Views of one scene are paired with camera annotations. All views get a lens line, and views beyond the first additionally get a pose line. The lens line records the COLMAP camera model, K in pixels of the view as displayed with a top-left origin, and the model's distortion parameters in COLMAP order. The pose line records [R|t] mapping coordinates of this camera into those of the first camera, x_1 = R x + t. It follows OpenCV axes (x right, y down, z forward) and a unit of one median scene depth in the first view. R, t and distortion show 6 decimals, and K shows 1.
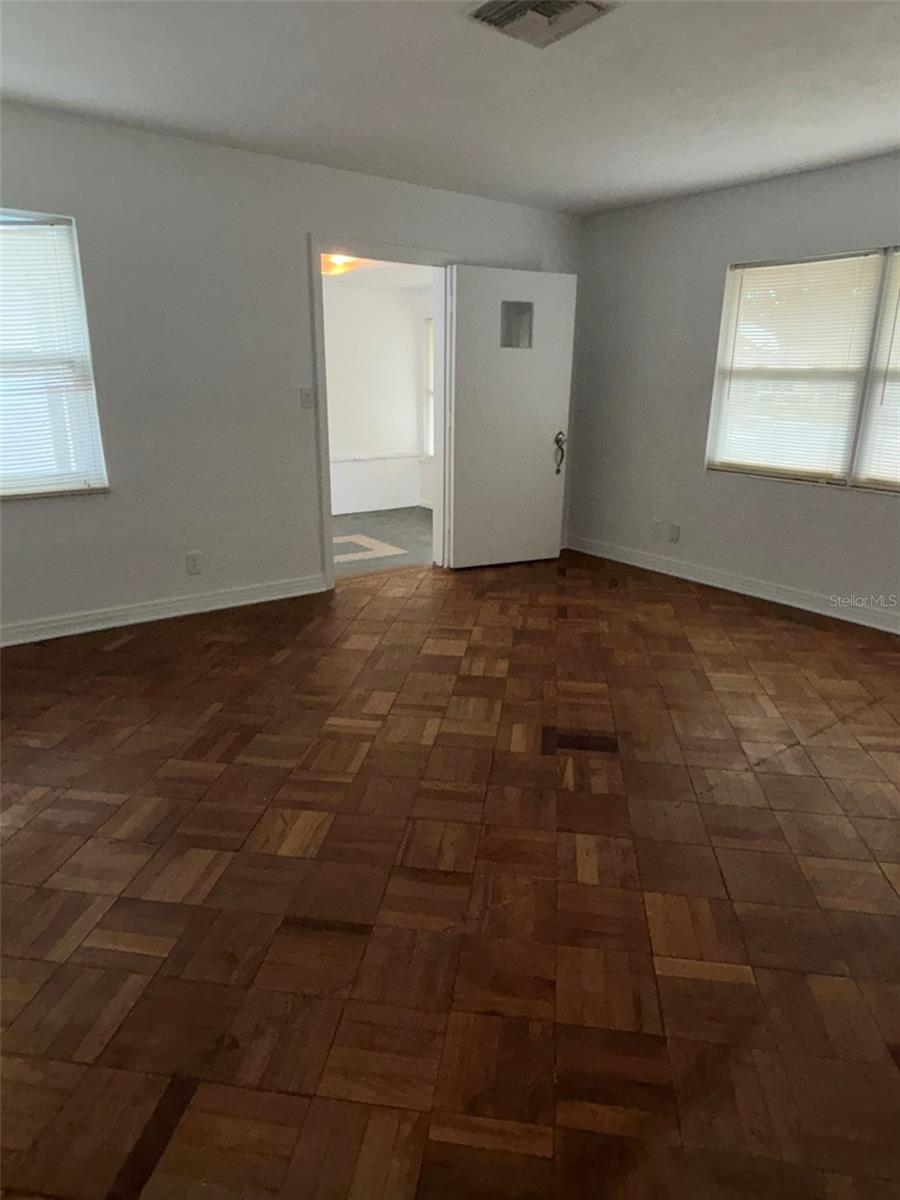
lens RADIAL K [[708.6, 0, 452.9], [0, 708.6, 597.3], [0, 0, 1]] dist [0.000067, -0.025624]
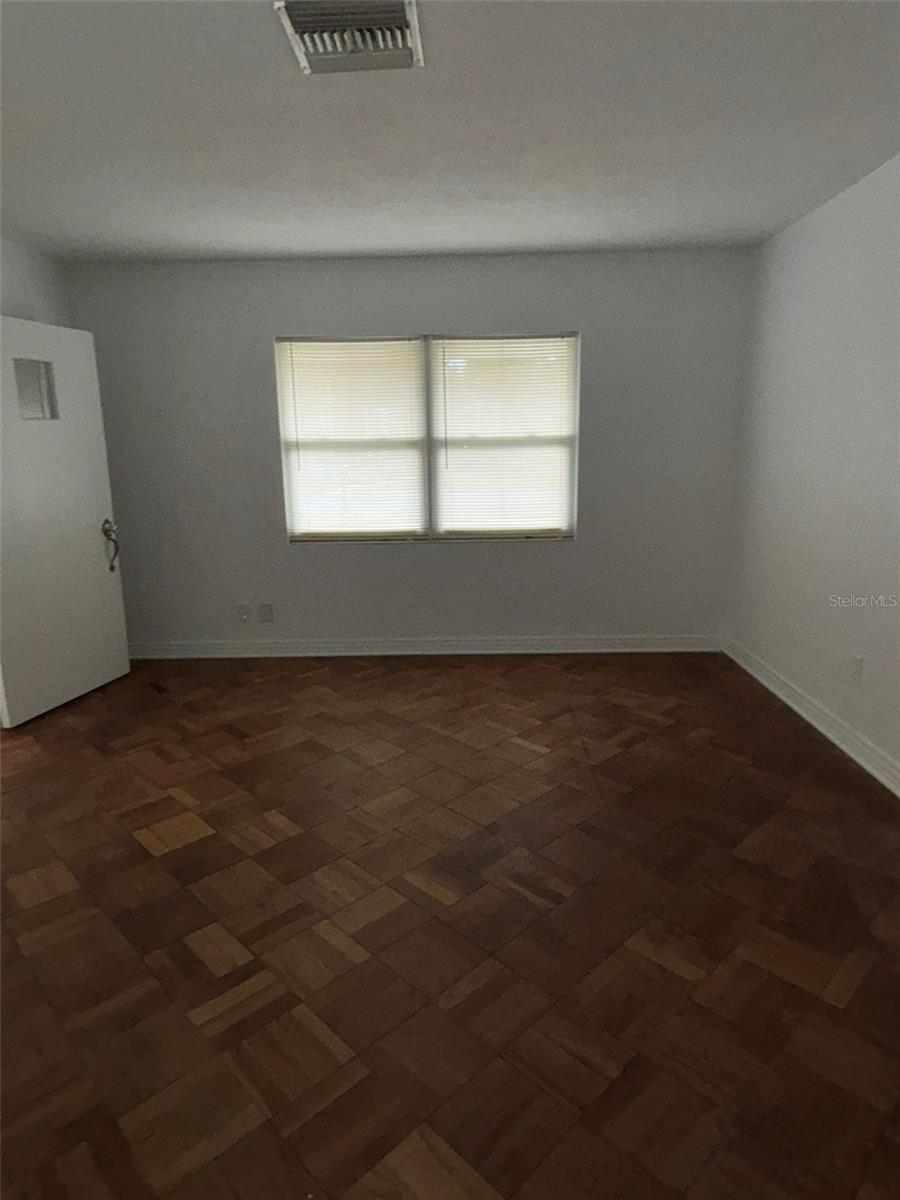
lens RADIAL K [[708.6, 0, 452.9], [0, 708.6, 597.3], [0, 0, 1]] dist [0.000067, -0.025624]
pose [[0.611127, -0.191627, 0.767986, -0.294104], [0.254314, 0.966345, 0.038750, -0.098345], [-0.749565, 0.171628, 0.639293, 0.252270]]
